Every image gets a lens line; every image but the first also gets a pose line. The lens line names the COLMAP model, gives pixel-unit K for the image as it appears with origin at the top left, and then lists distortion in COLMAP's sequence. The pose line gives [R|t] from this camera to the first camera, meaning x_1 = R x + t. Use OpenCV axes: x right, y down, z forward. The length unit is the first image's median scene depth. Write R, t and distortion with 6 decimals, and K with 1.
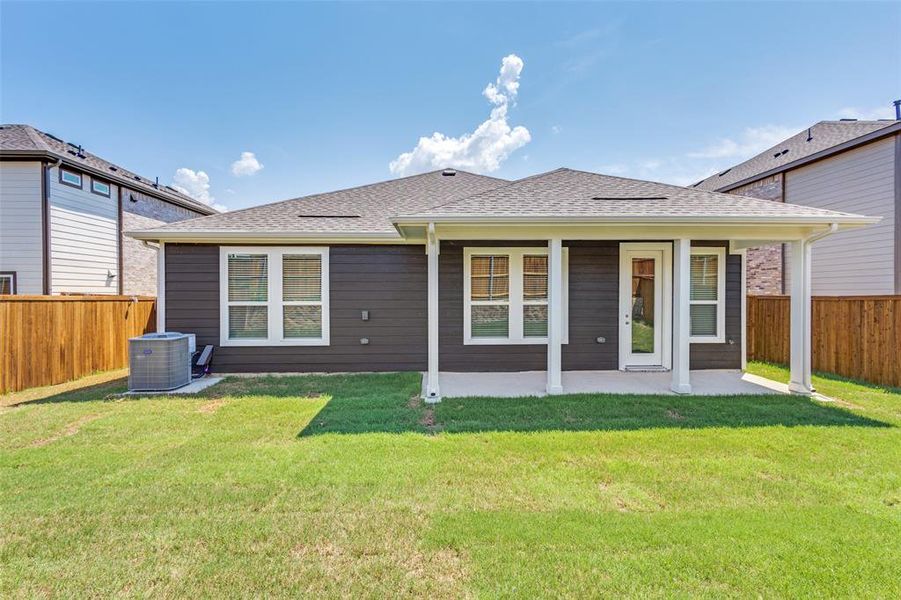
lens RADIAL K [[416.0, 0, 447.6], [0, 416.0, 300.2], [0, 0, 1]] dist [0.009976, 0.000012]
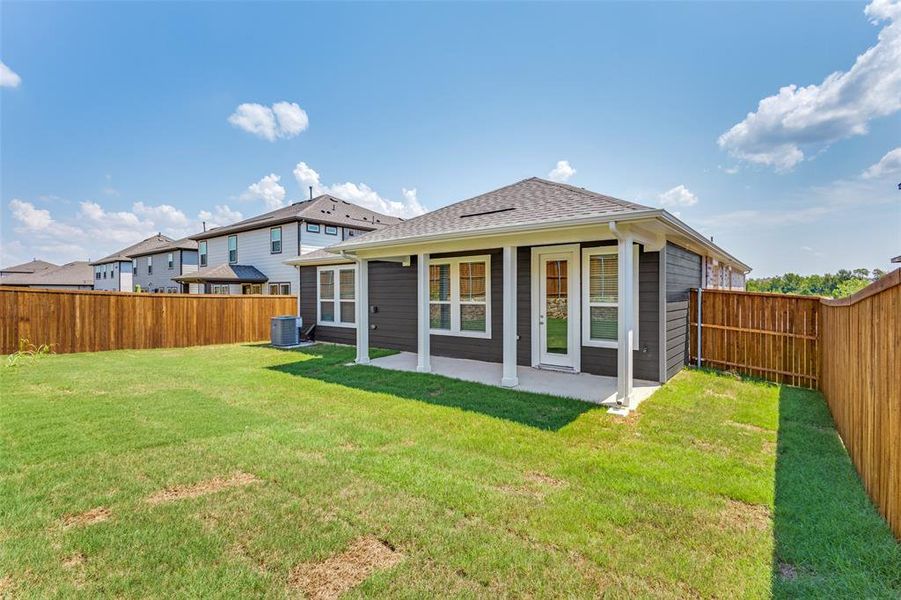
lens RADIAL K [[422.7, 0, 448.5], [0, 422.7, 287.4], [0, 0, 1]] dist [0.014200, 0.000427]
pose [[0.763902, -0.007307, -0.645291, 0.941970], [-0.013357, 0.999543, -0.027132, -0.003030], [0.645194, 0.029345, 0.763455, 0.032616]]
